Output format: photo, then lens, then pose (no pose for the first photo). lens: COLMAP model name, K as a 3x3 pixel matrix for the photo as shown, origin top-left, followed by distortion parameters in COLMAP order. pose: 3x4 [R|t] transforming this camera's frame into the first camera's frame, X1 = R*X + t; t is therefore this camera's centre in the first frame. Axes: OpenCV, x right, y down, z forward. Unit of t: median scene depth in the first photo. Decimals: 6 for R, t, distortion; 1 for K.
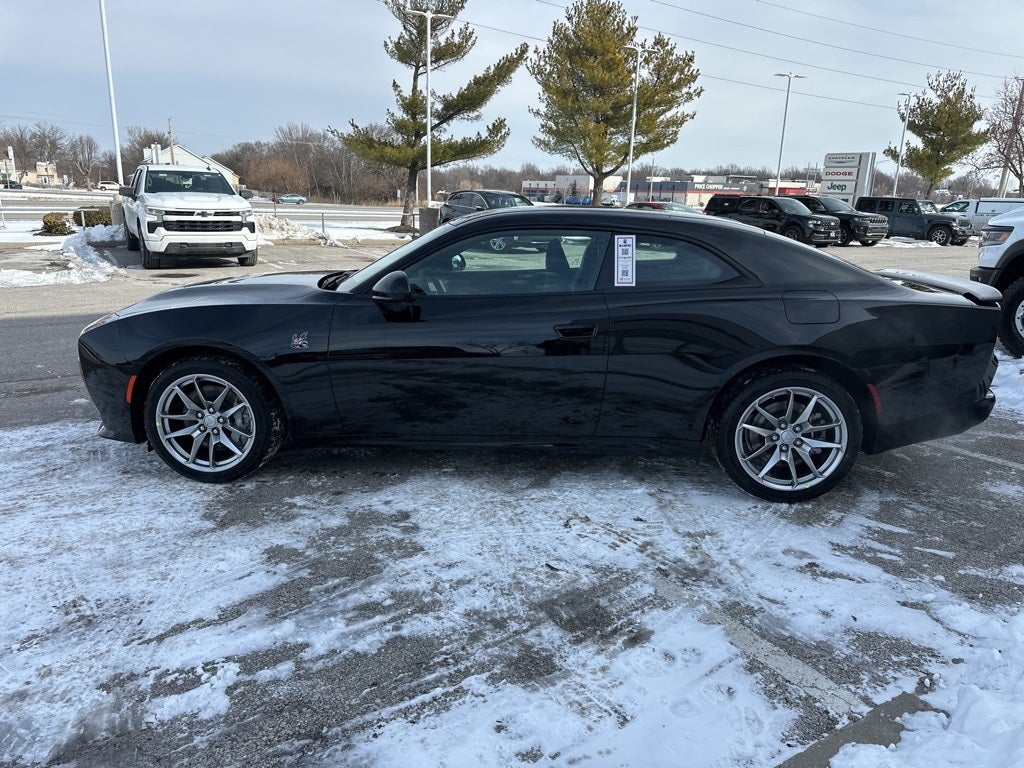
lens RADIAL K [[719.9, 0, 488.1], [0, 719.9, 380.6], [0, 0, 1]] dist [0.043857, -0.048637]
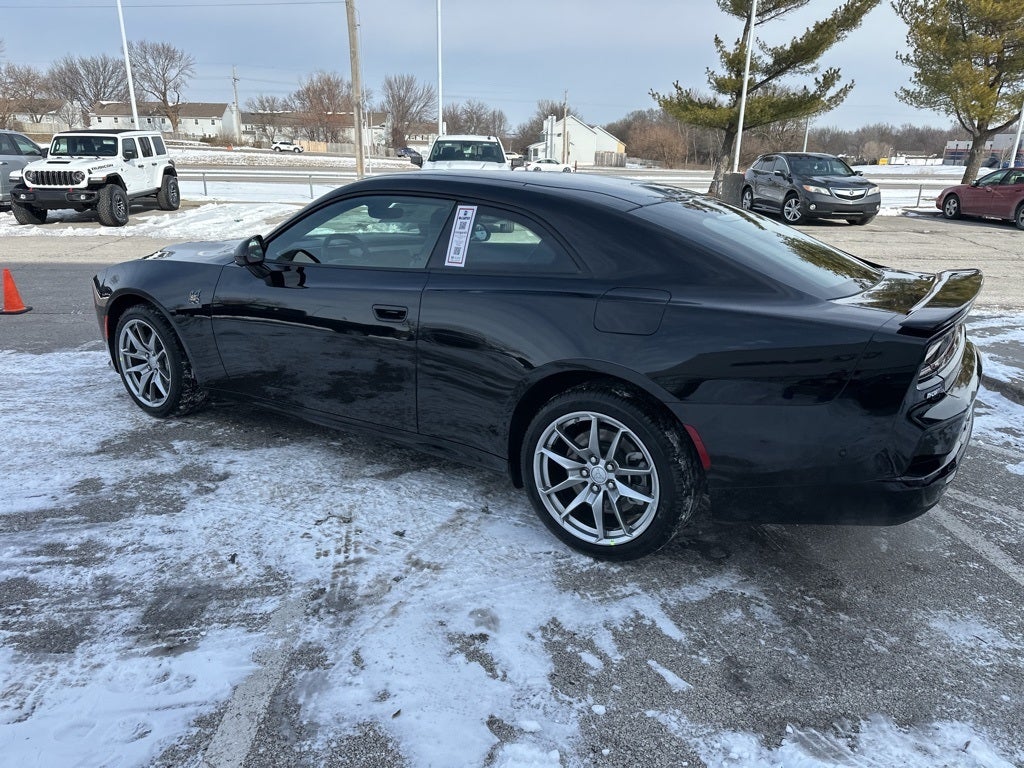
lens RADIAL K [[719.9, 0, 520.8], [0, 719.9, 374.9], [0, 0, 1]] dist [0.043857, -0.048637]
pose [[0.872699, 0.132731, -0.469872, 0.688443], [-0.115944, 0.991150, 0.064640, -0.067980], [0.474293, -0.001933, 0.880365, 0.287320]]
